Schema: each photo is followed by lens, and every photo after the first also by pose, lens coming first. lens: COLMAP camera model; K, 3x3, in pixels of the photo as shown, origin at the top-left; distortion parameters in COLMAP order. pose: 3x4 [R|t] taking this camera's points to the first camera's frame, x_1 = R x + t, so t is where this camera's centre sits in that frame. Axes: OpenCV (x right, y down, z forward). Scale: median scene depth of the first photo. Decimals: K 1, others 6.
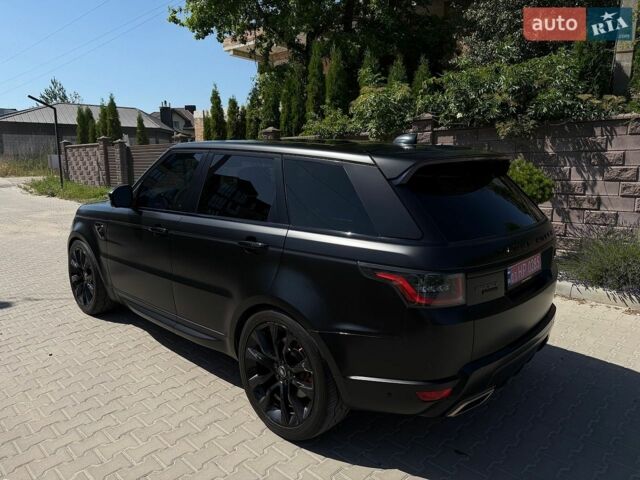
lens RADIAL K [[451.9, 0, 316.5], [0, 451.9, 241.6], [0, 0, 1]] dist [0.027561, -0.048160]
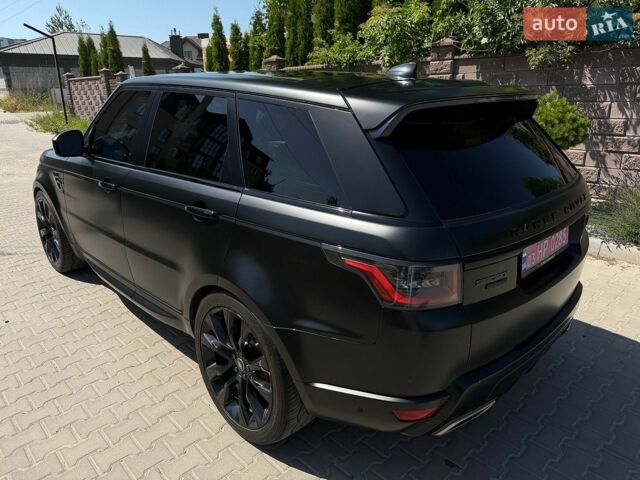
lens RADIAL K [[451.9, 0, 318.2], [0, 451.9, 241.6], [0, 0, 1]] dist [0.027561, -0.048160]
pose [[0.999150, 0.008426, -0.040346, 0.054631], [-0.002671, 0.990059, 0.140627, -0.029663], [0.041130, -0.140400, 0.989240, 0.118398]]
